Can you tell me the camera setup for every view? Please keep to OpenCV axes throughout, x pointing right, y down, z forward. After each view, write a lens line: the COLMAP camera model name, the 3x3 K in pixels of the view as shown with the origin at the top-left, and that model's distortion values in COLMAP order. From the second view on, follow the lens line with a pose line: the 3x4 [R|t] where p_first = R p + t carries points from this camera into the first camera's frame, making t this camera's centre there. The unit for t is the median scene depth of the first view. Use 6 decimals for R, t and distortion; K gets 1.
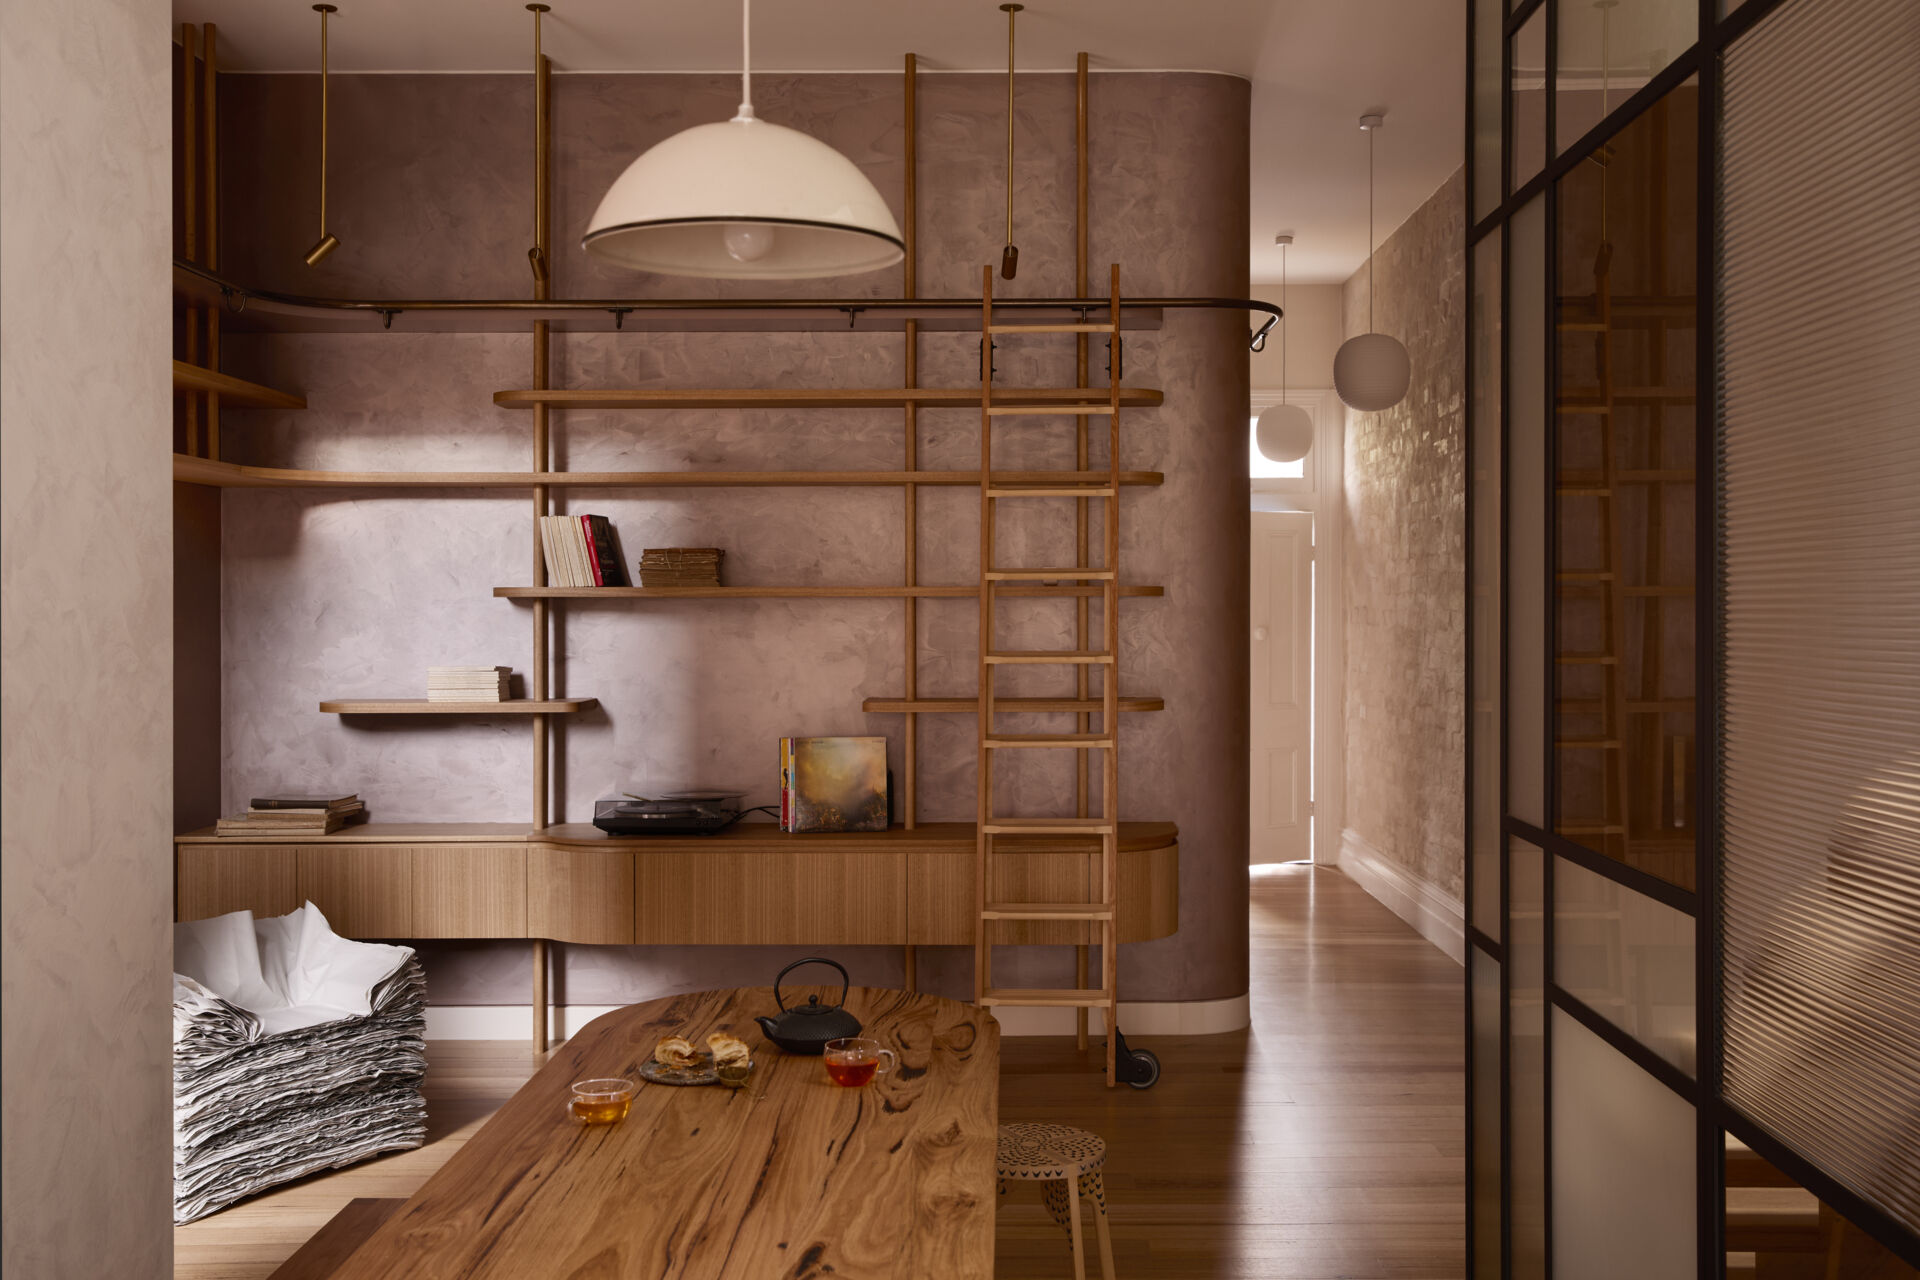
lens RADIAL K [[1849.3, 0, 960.1], [0, 1849.3, 636.1], [0, 0, 1]] dist [0.023419, 0.000000]
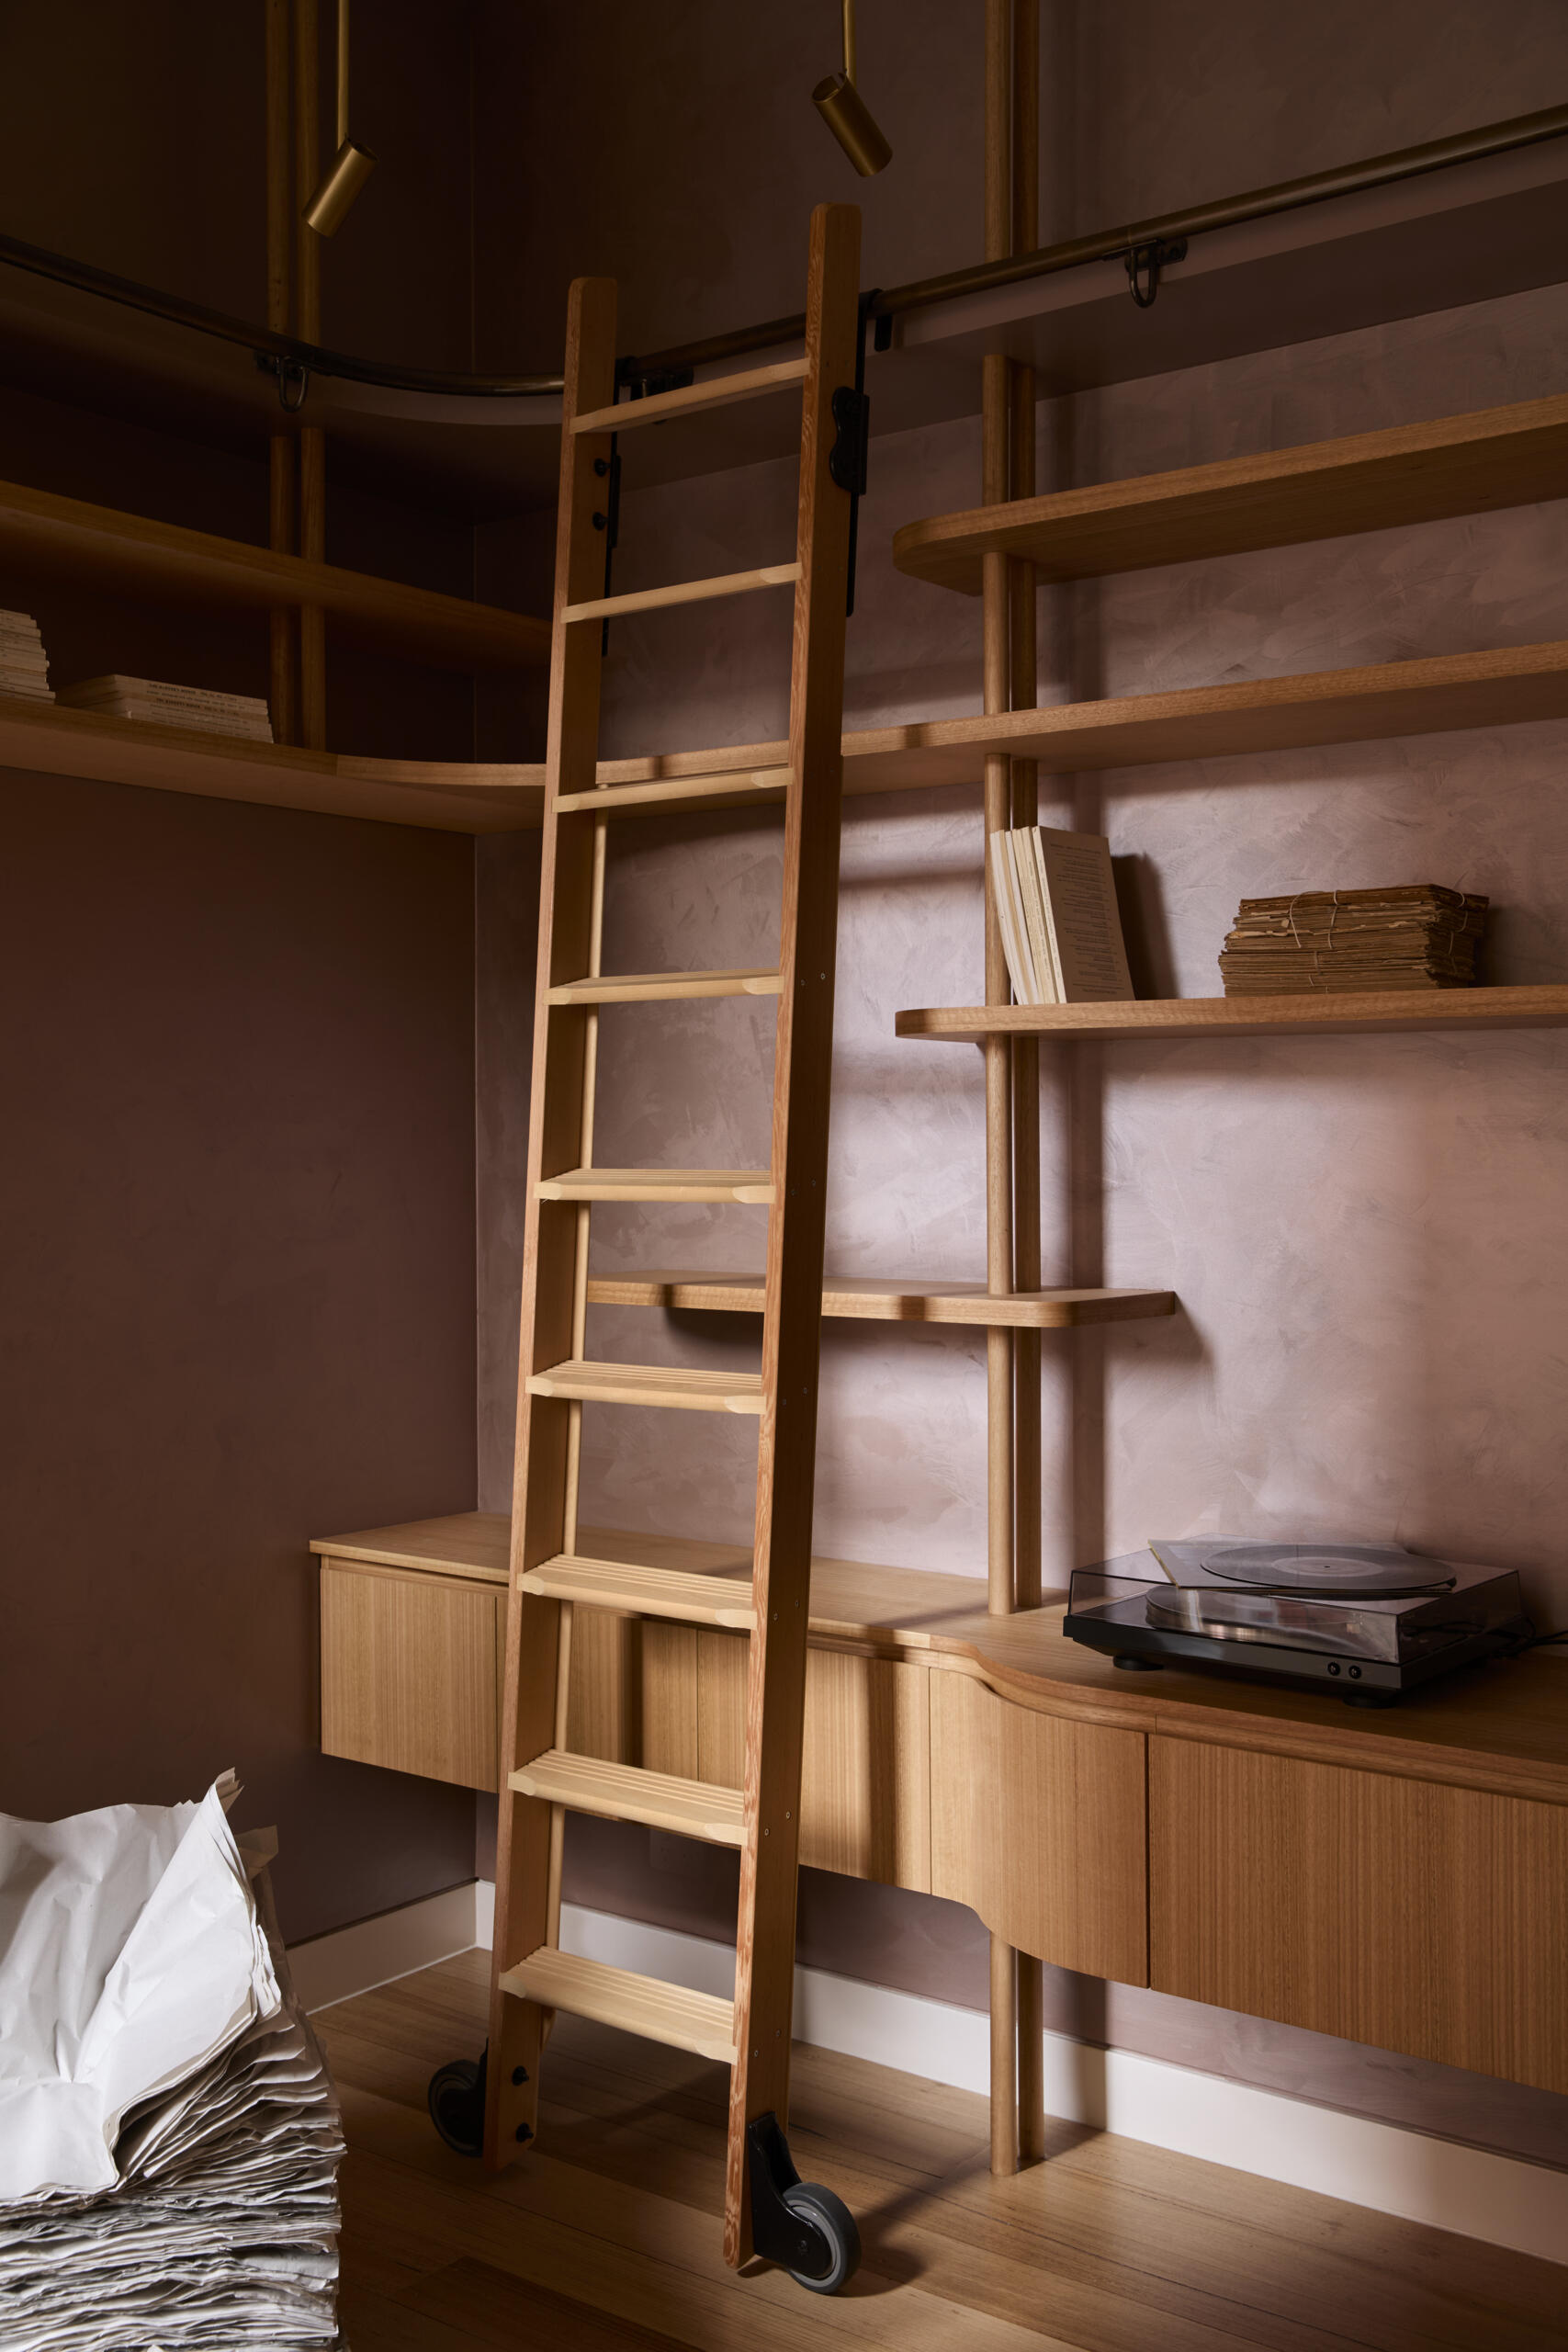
lens RADIAL K [[2265.2, 0, 777.3], [0, 2265.2, 1155.0], [0, 0, 1]] dist [0.023419, 0.000000]
pose [[0.797084, 0.001092, -0.603867, 0.031097], [-0.008930, 0.999910, -0.009979, 0.009879], [0.603802, 0.013346, 0.797022, 0.559866]]
